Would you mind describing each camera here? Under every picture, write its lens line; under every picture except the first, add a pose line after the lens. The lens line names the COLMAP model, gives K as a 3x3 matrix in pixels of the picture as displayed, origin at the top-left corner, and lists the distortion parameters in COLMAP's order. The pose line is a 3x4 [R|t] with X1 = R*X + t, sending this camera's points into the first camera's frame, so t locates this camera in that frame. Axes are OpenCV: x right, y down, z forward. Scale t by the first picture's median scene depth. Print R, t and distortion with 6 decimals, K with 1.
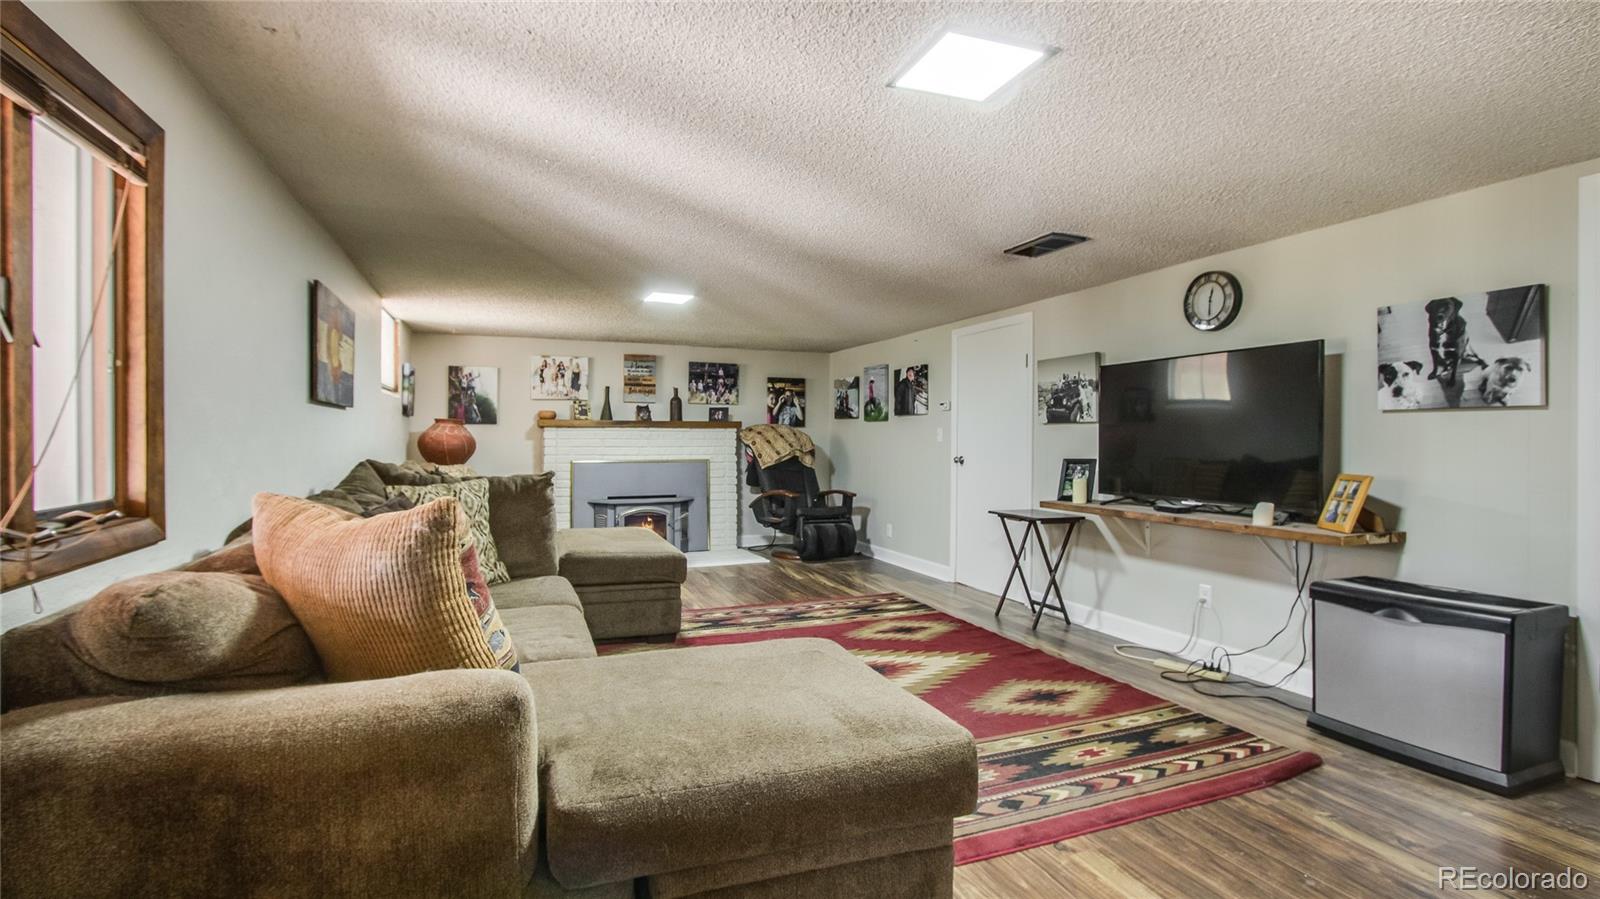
lens RADIAL K [[740.8, 0, 800.0], [0, 740.8, 449.5], [0, 0, 1]] dist [-0.032627, 0.013385]
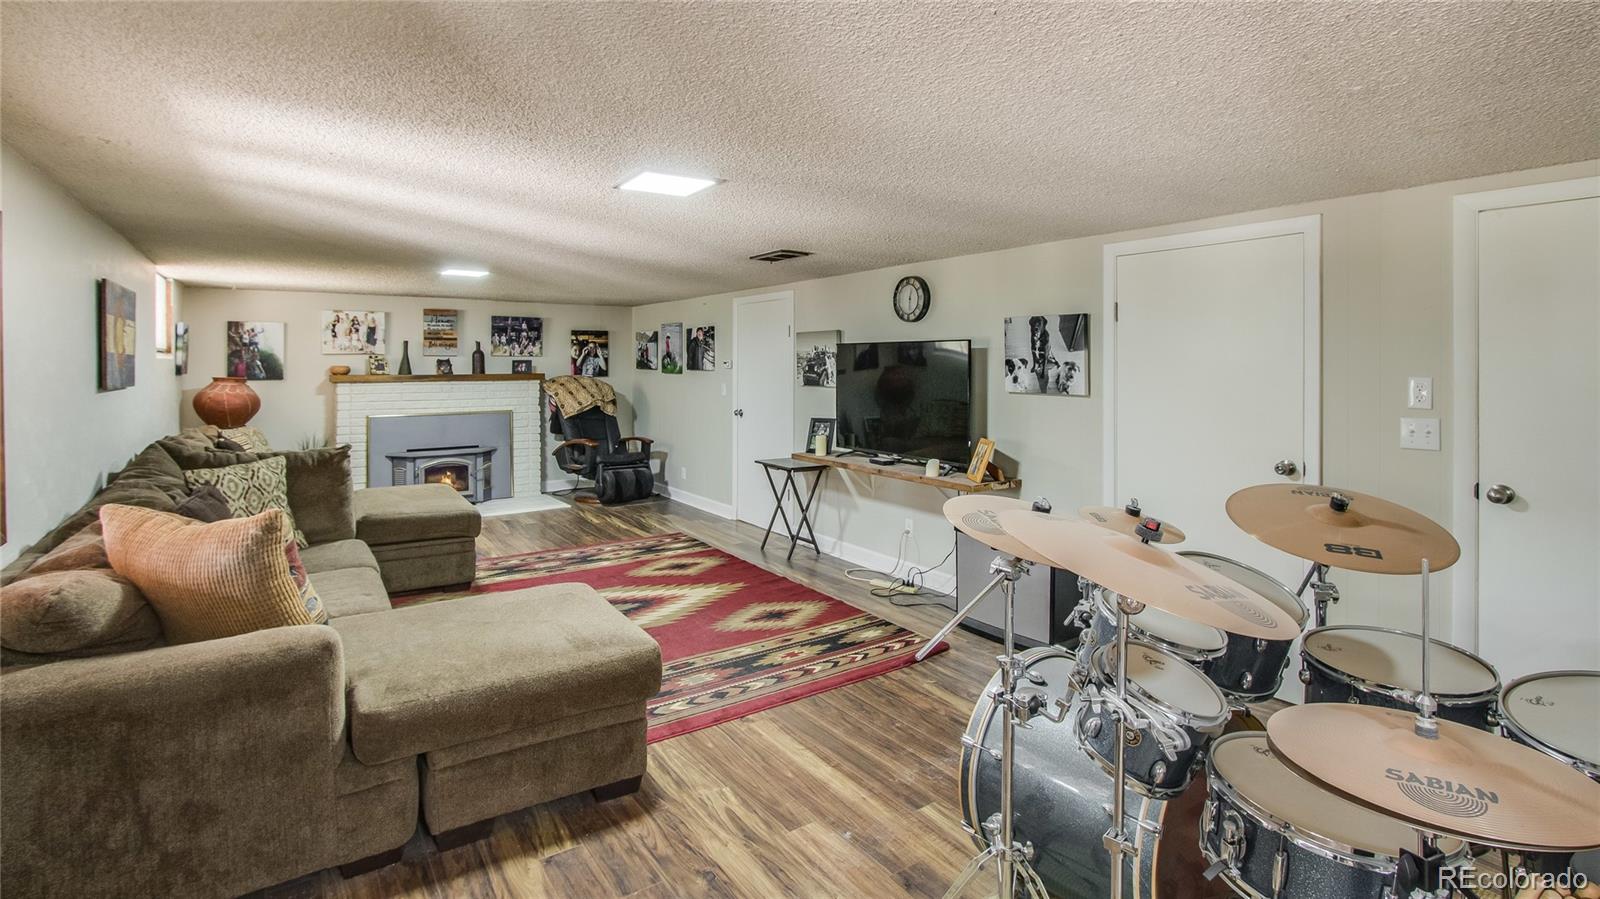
lens RADIAL K [[754.8, 0, 796.2], [0, 754.8, 375.9], [0, 0, 1]] dist [-0.004351, 0.000600]
pose [[0.976242, -0.006040, 0.216597, 0.072883], [0.005340, 0.999978, 0.003815, -0.070392], [-0.216615, -0.002568, 0.976254, -0.240197]]
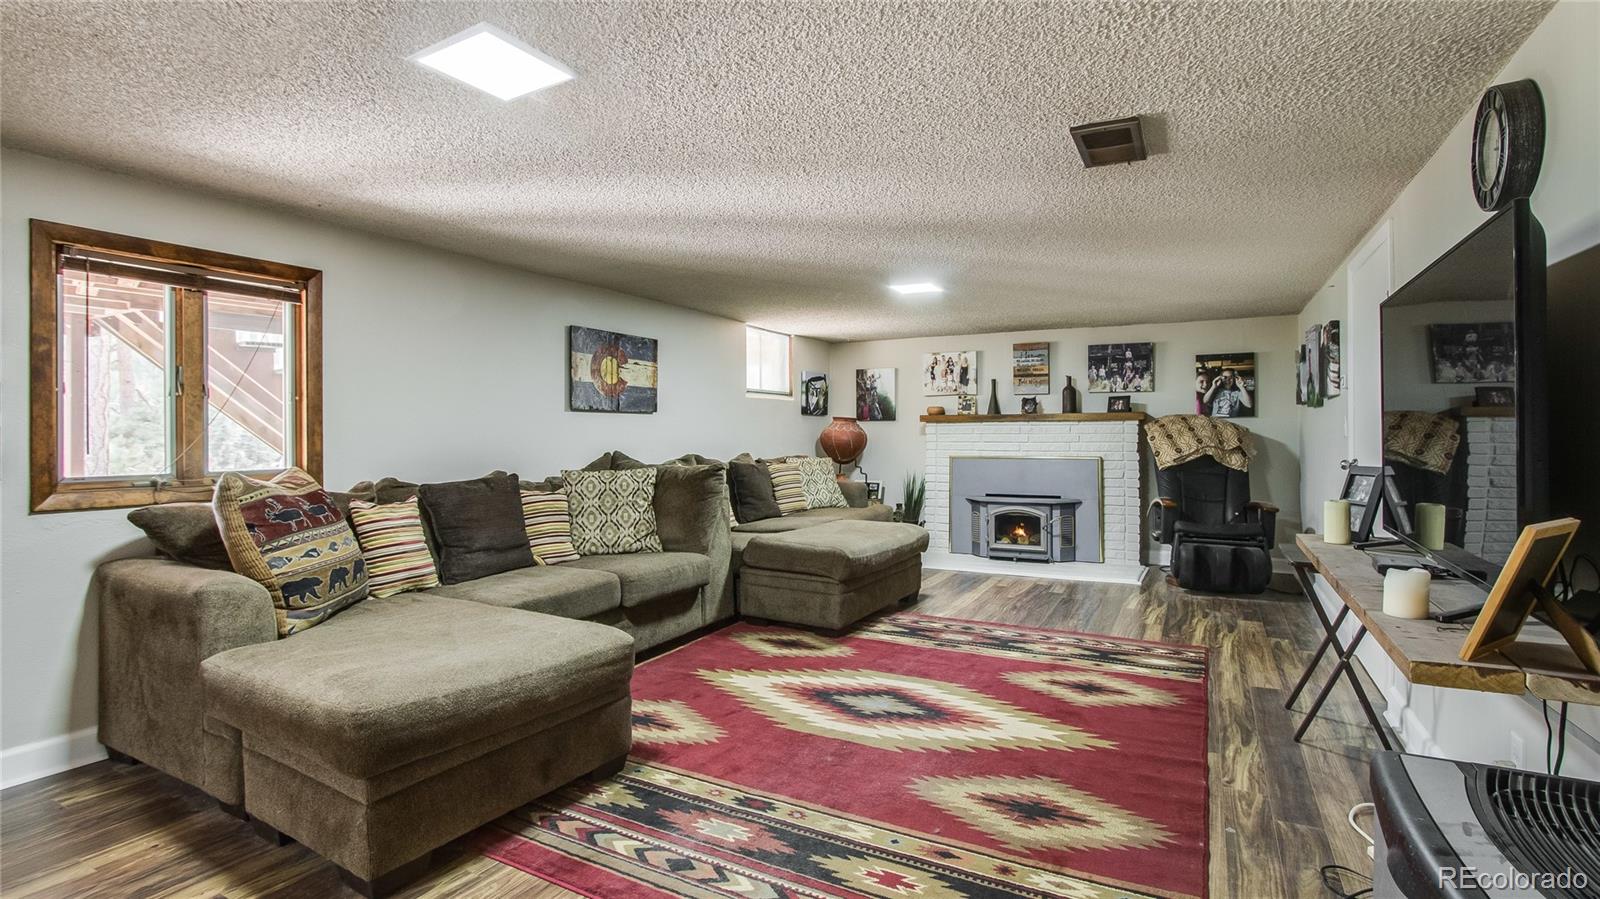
lens RADIAL K [[756.8, 0, 794.3], [0, 756.8, 438.8], [0, 0, 1]] dist [-0.017248, 0.000081]
pose [[0.641211, 0.001282, -0.767364, 0.607765], [-0.006063, 0.999976, -0.003396, -0.005472], [0.767341, 0.006830, 0.641203, 0.313791]]
